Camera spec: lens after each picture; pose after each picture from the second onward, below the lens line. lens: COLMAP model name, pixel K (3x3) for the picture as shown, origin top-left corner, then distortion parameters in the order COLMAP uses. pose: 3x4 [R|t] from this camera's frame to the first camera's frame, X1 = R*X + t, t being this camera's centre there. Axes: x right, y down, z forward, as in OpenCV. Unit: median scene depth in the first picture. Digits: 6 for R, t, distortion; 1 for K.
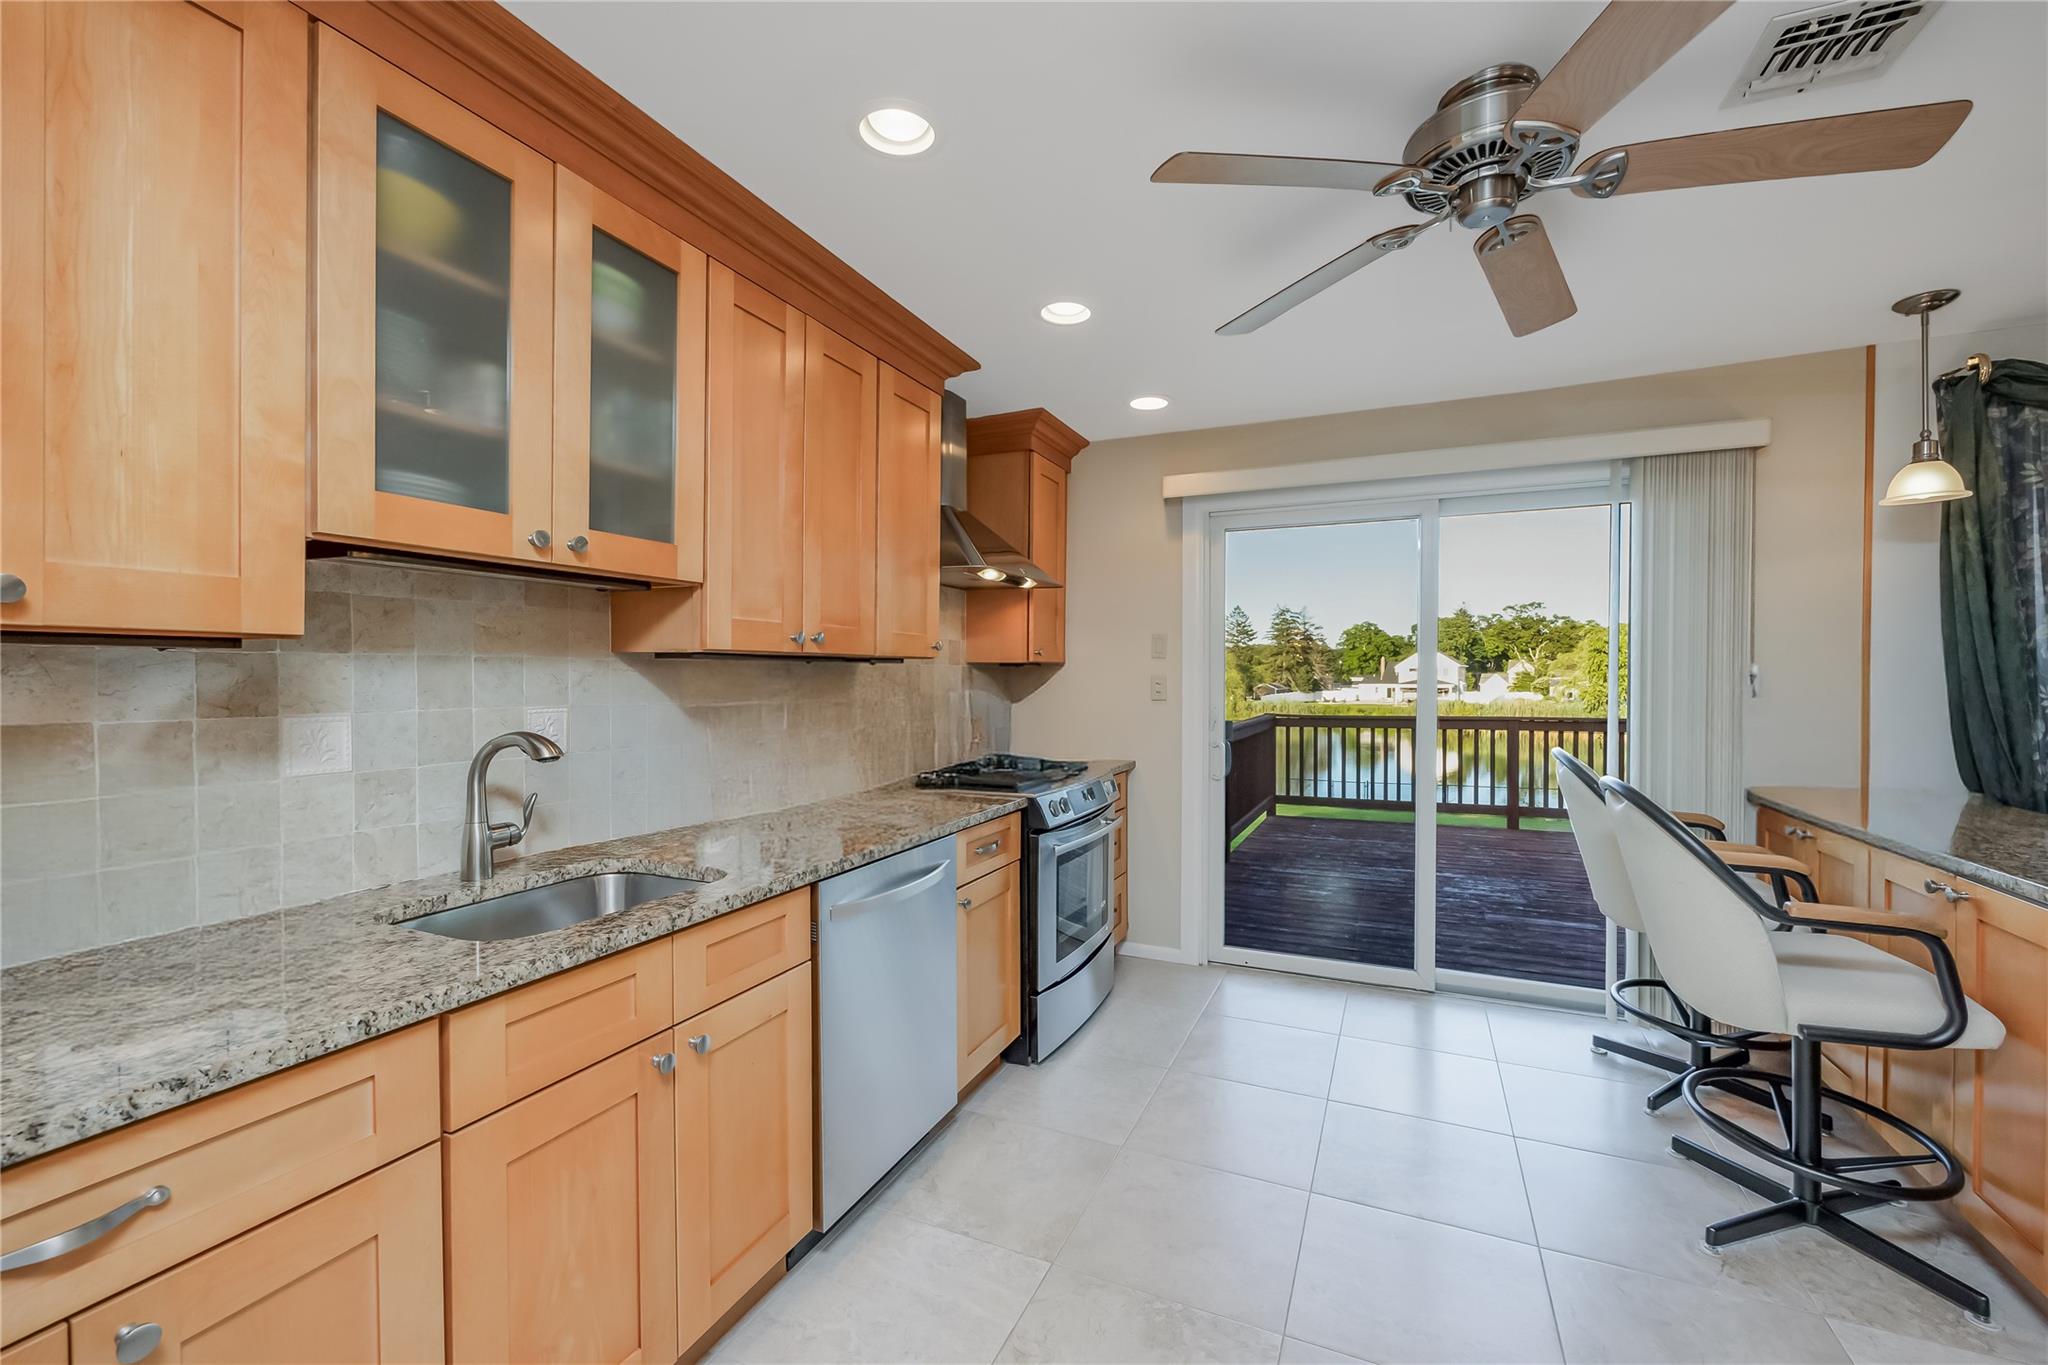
lens RADIAL K [[832.1, 0, 1024.0], [0, 832.1, 682.5], [0, 0, 1]] dist [-0.000637, -0.003513]
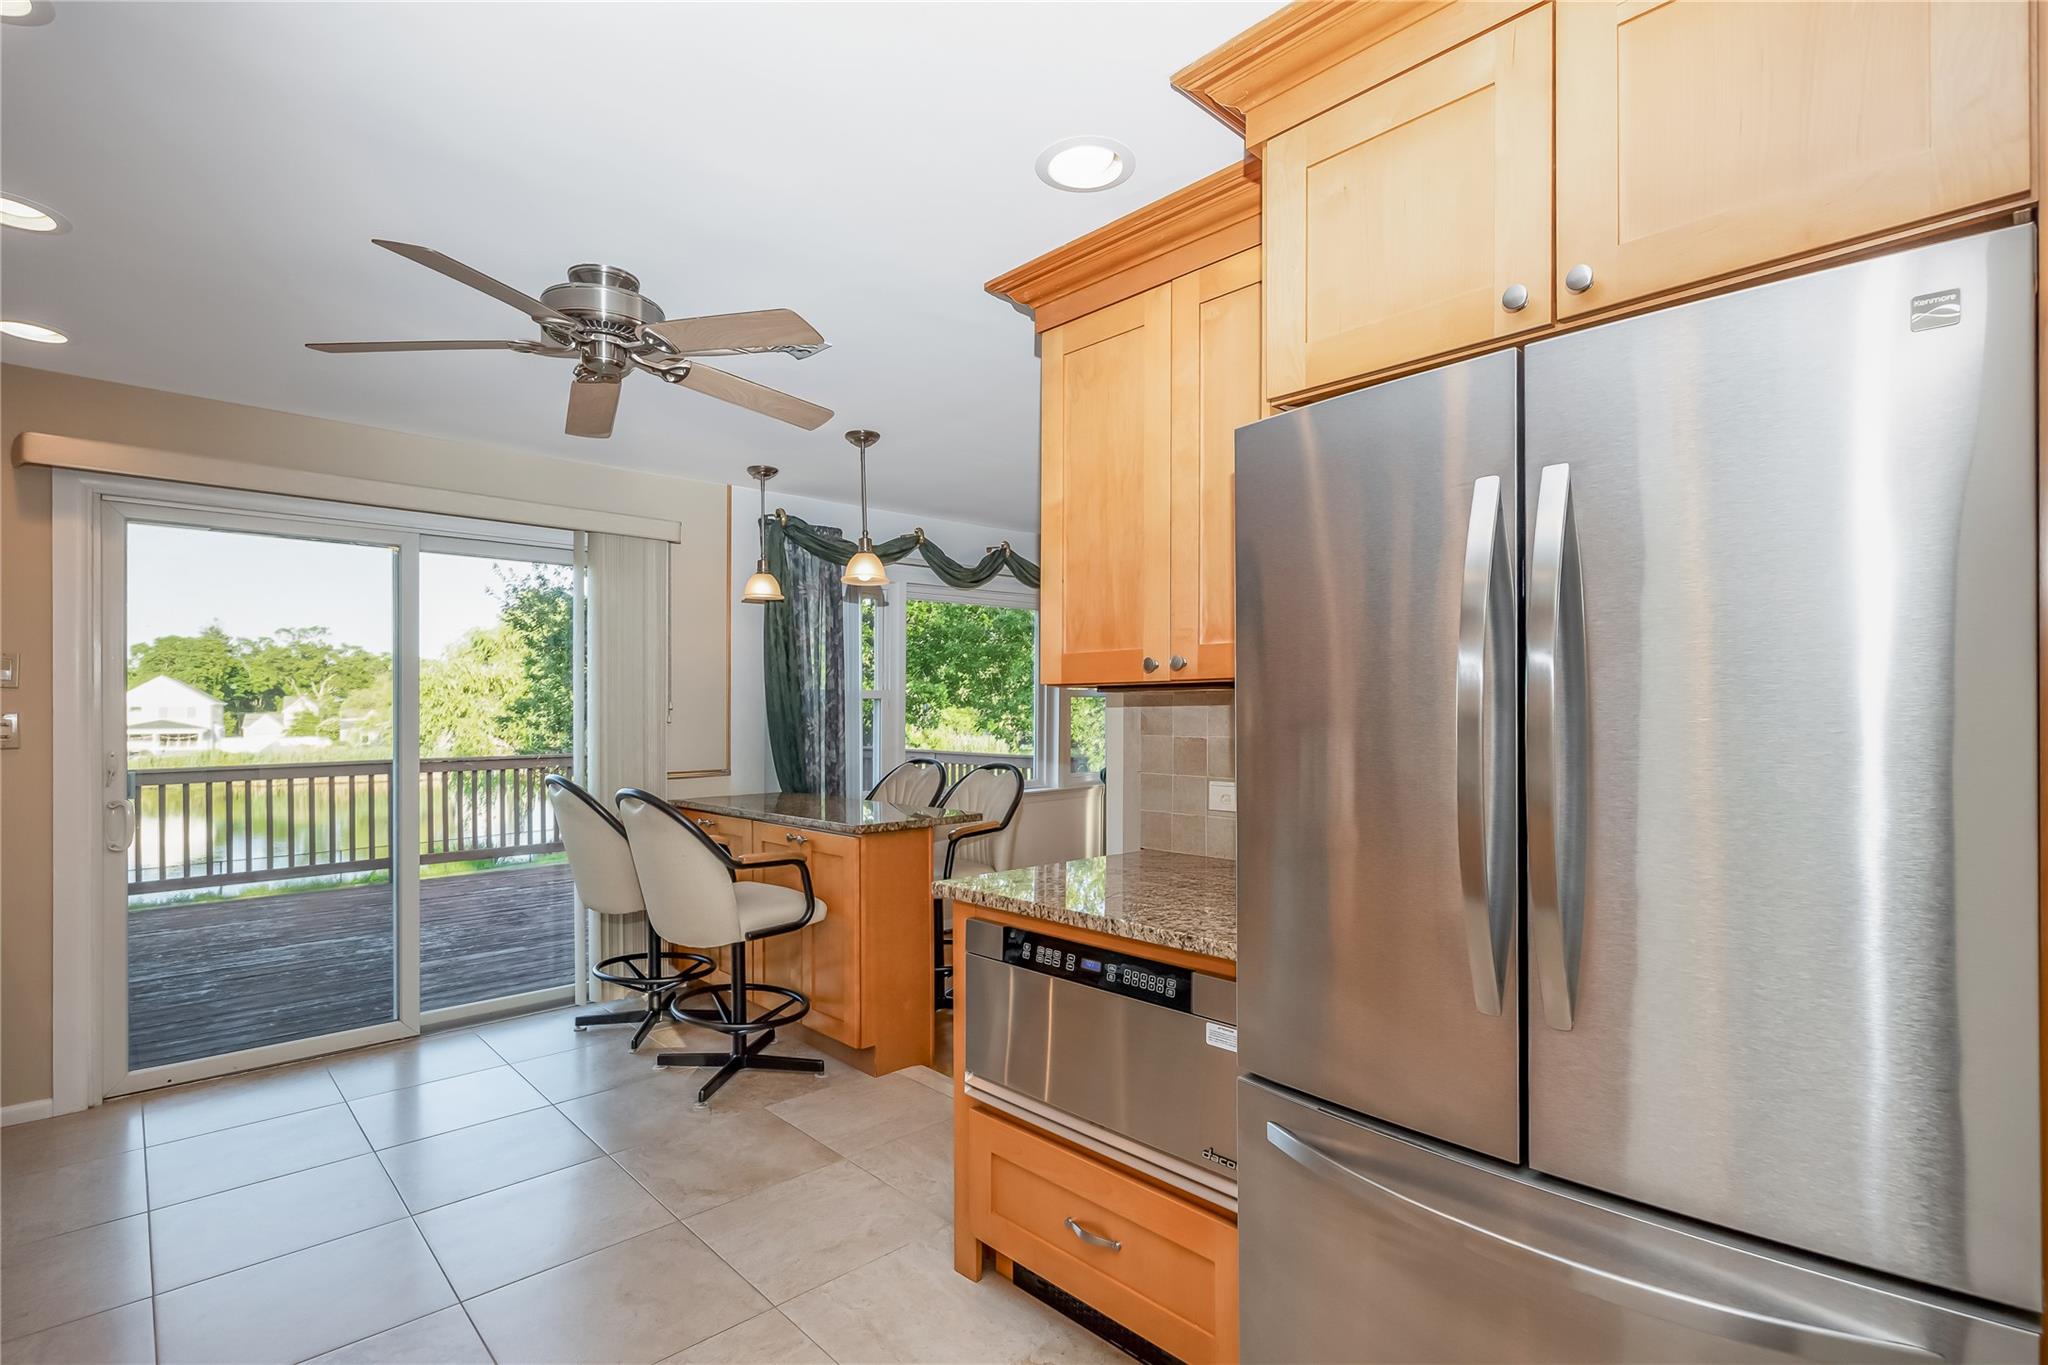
lens RADIAL K [[973.5, 0, 1023.1], [0, 973.5, 708.3], [0, 0, 1]] dist [0.000025, 0.000040]
pose [[0.381553, 0.004008, 0.924338, -0.263379], [0.011109, 0.999899, -0.008921, 0.004243], [-0.924280, 0.013672, 0.381470, -0.090054]]
